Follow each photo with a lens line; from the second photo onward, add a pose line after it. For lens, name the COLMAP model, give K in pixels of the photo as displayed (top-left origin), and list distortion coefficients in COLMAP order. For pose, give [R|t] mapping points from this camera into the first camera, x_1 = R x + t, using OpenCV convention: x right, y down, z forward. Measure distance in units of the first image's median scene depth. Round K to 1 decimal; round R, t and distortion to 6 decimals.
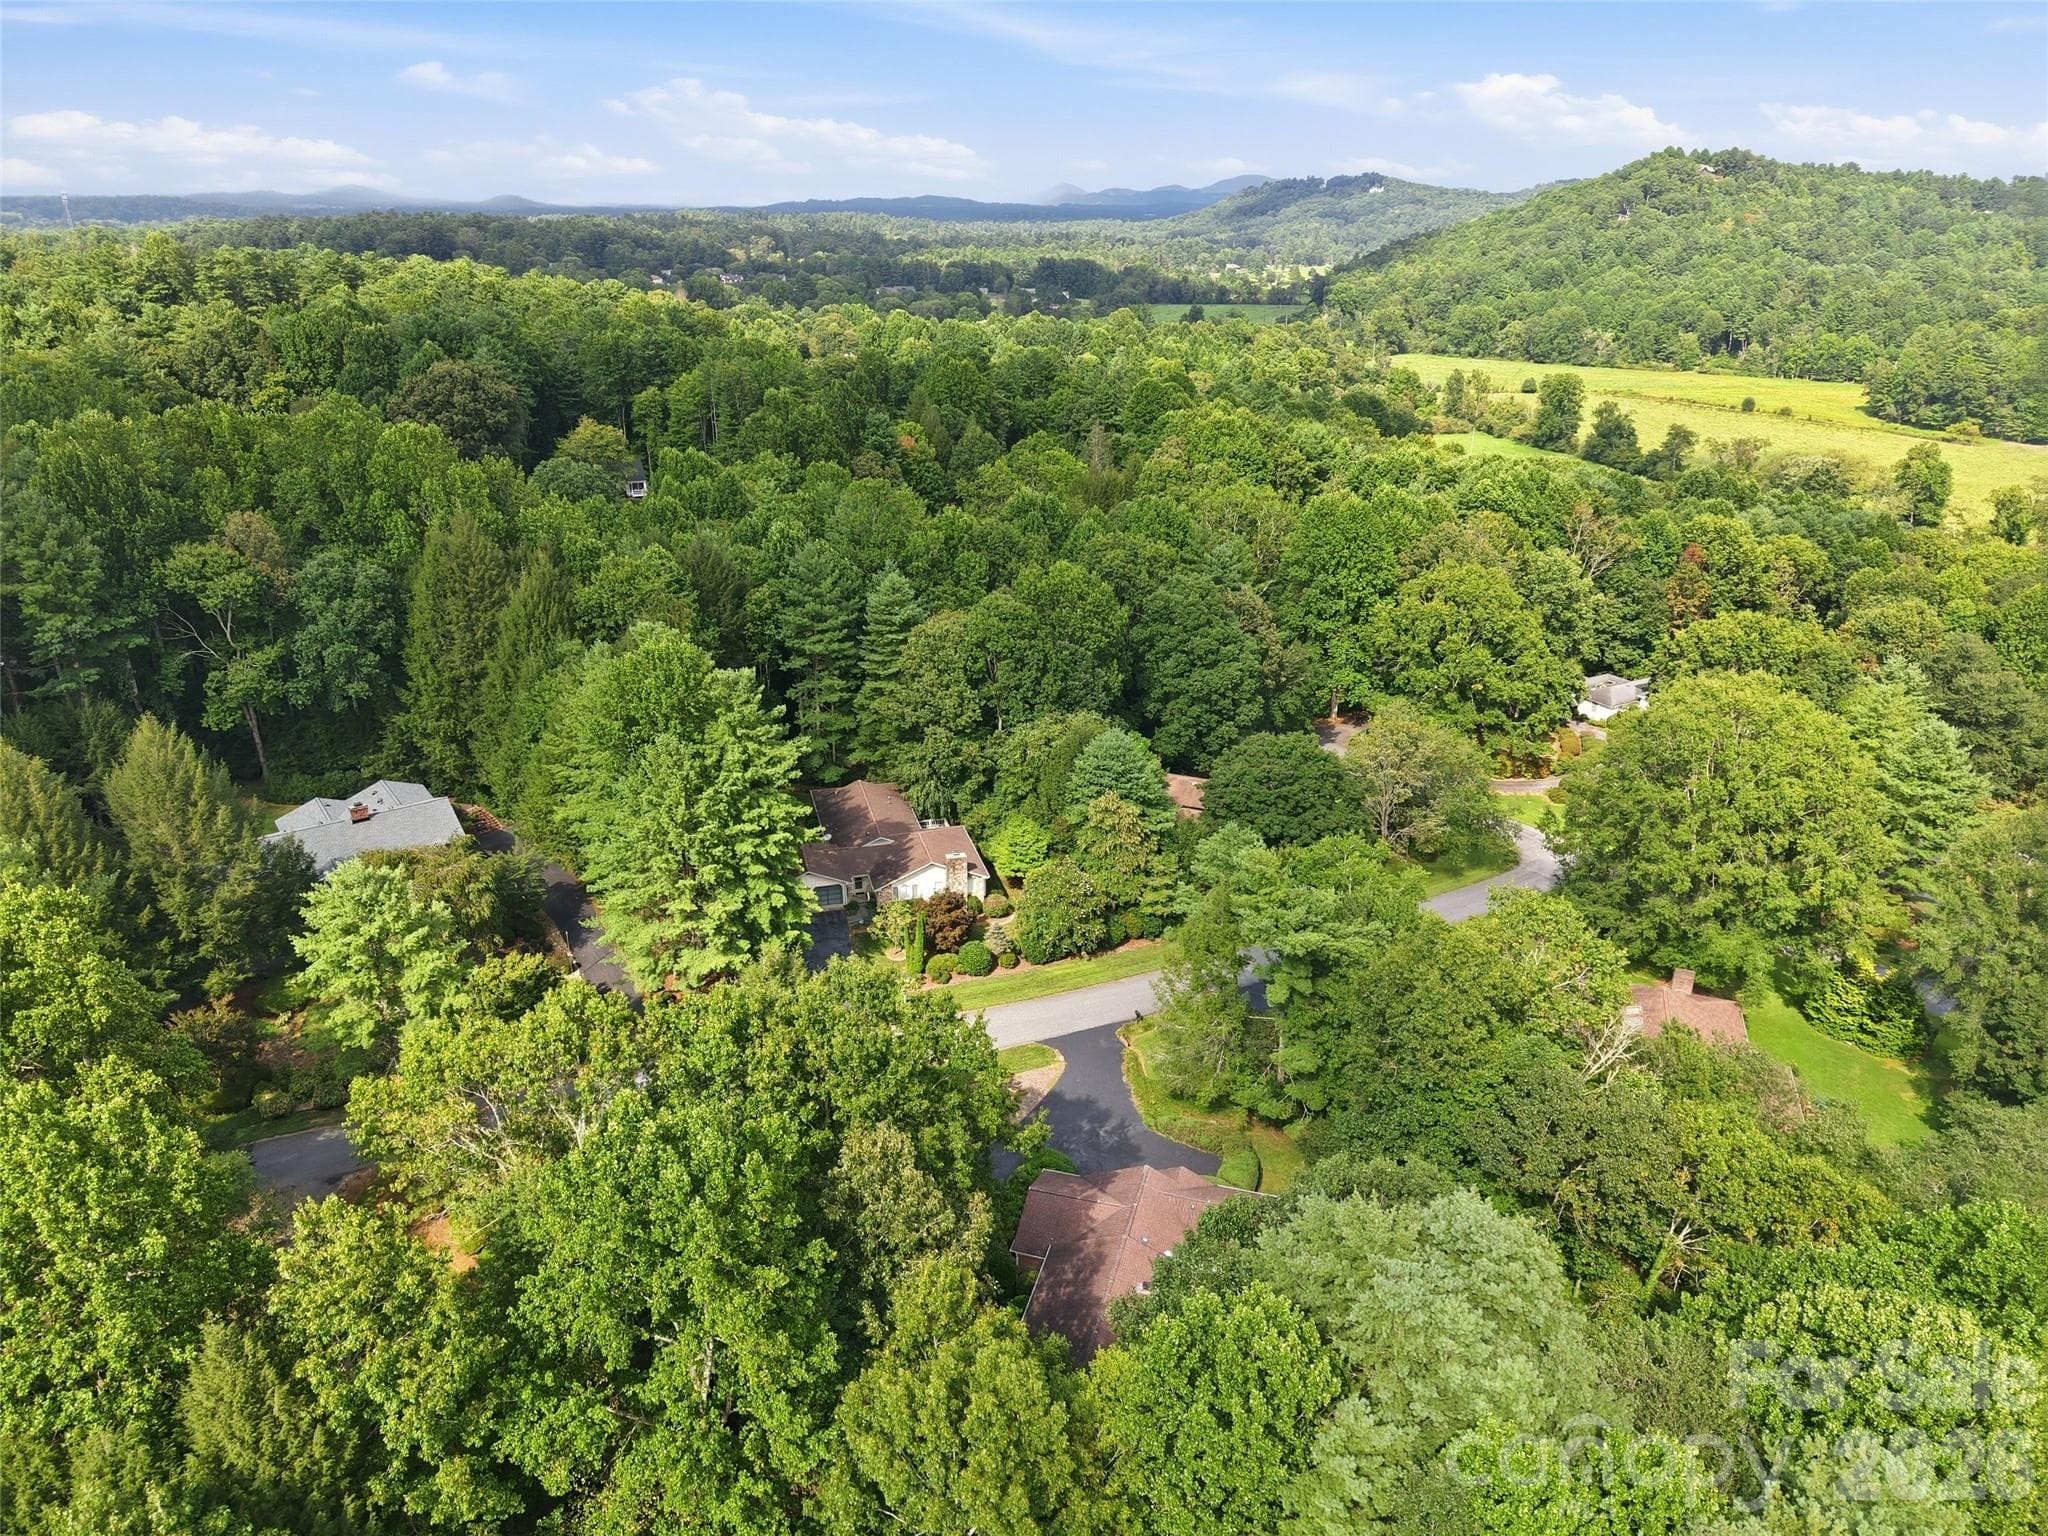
lens RADIAL K [[1384.3, 0, 1024.0], [0, 1384.3, 768.0], [0, 0, 1]] dist [0.003536, 0.000434]
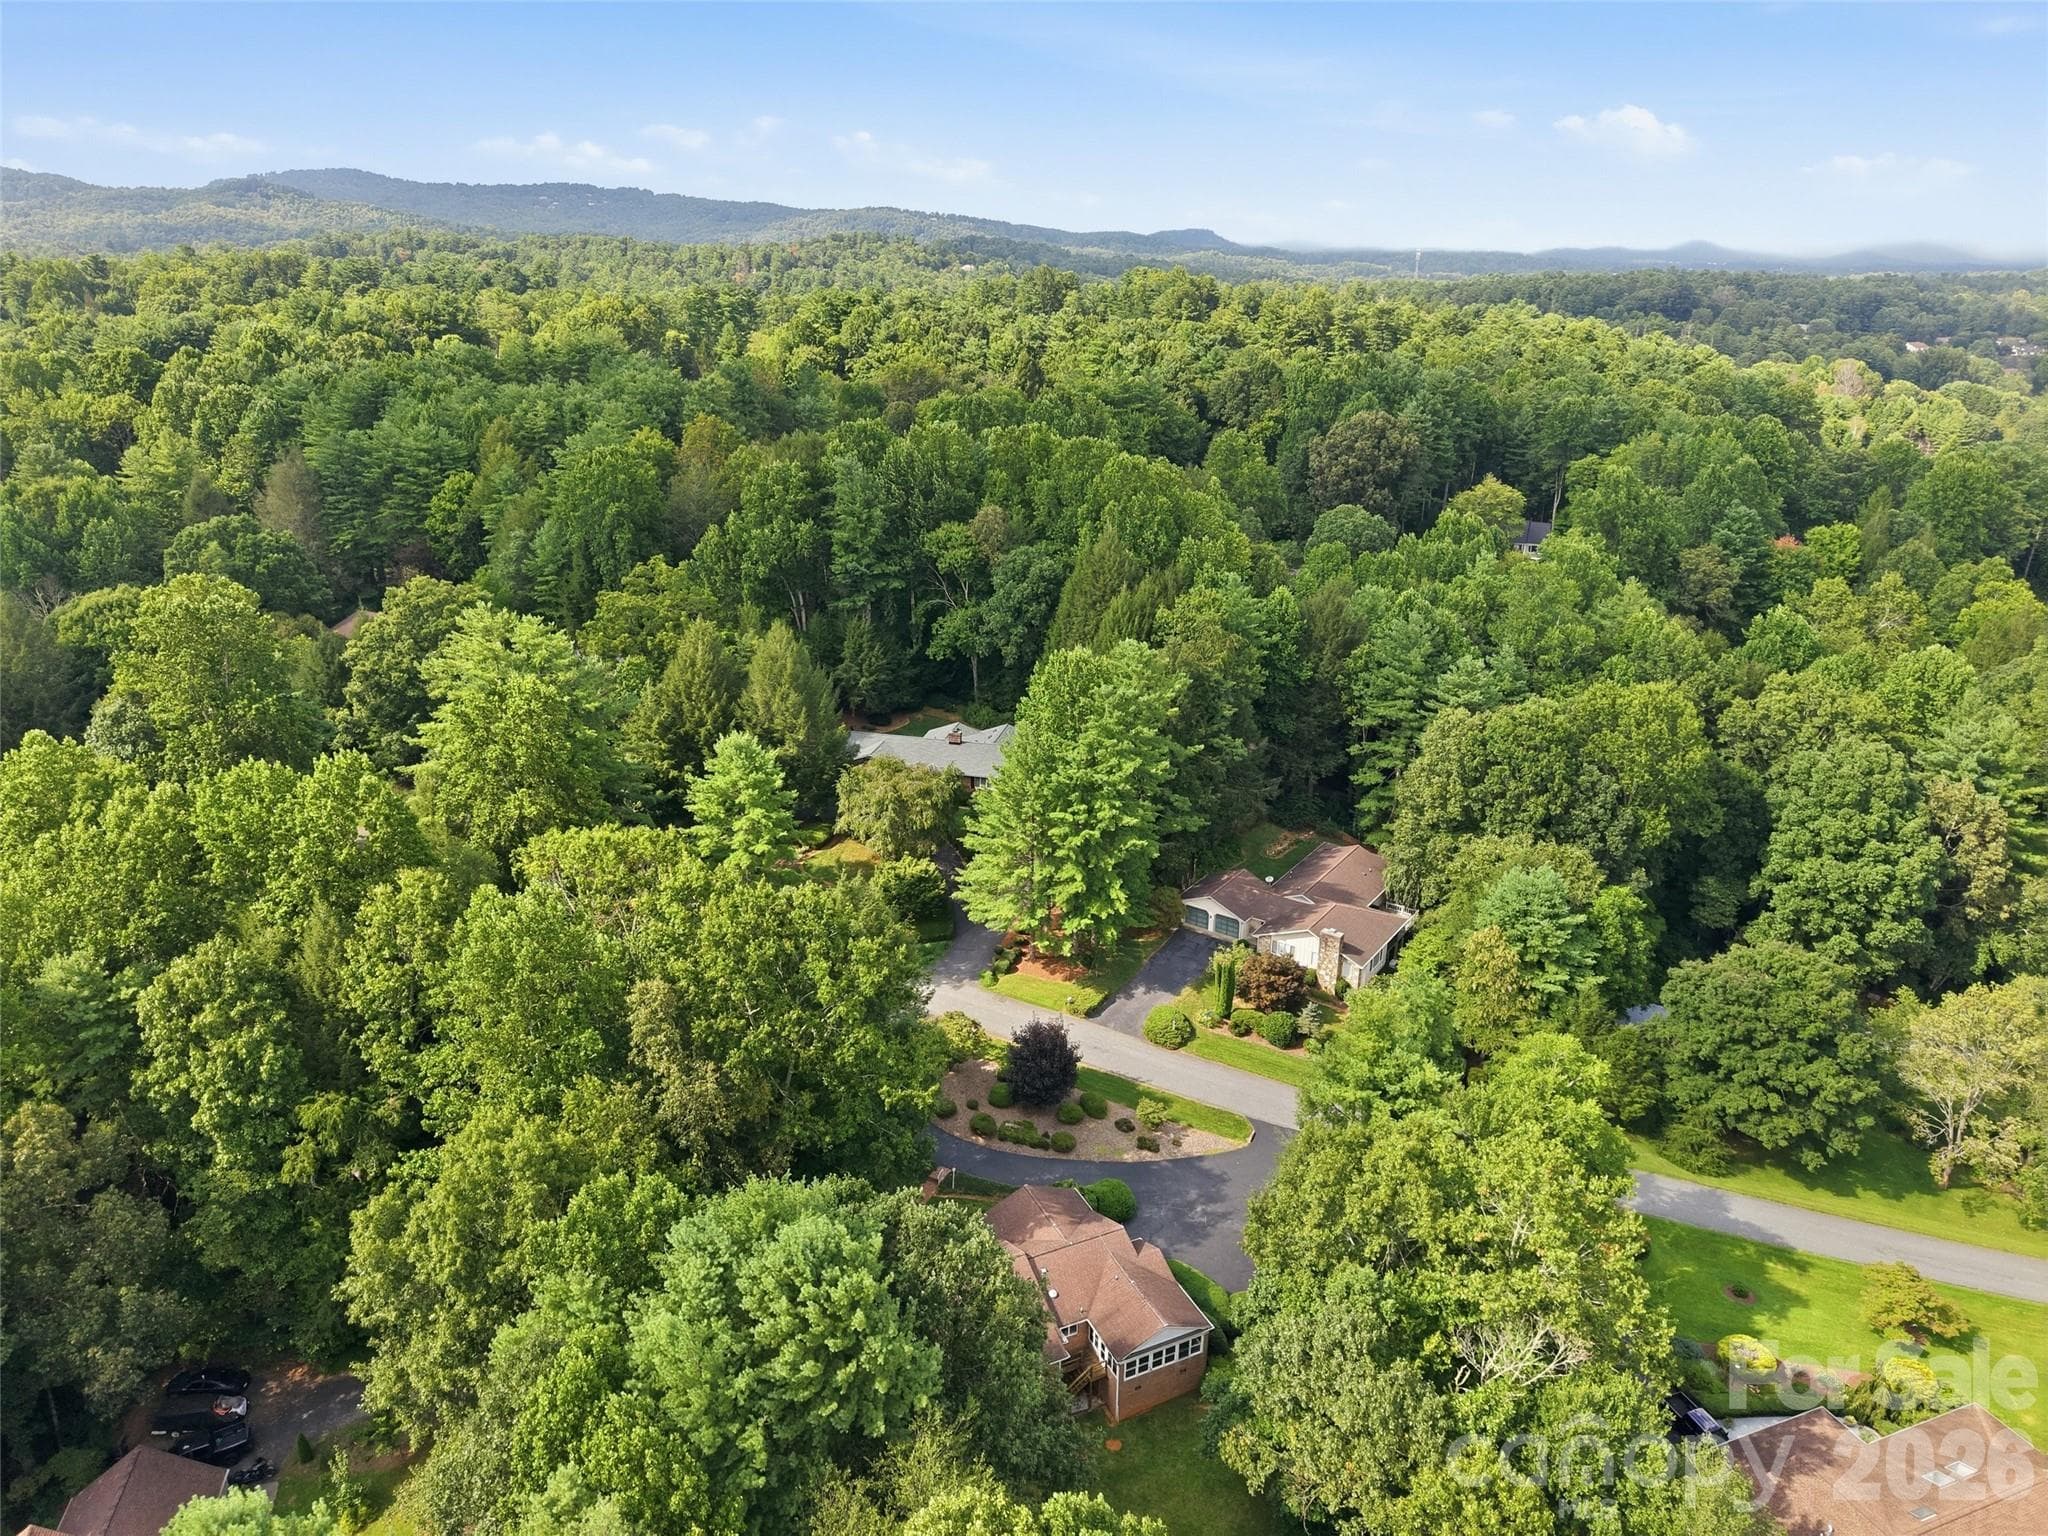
lens RADIAL K [[1384.3, 0, 1024.0], [0, 1384.3, 768.0], [0, 0, 1]] dist [0.003536, 0.000434]
pose [[0.656983, 0.265639, -0.705556, 0.249440], [-0.288999, 0.953114, 0.089740, -0.038353], [0.696313, 0.144947, 0.702949, 0.064316]]
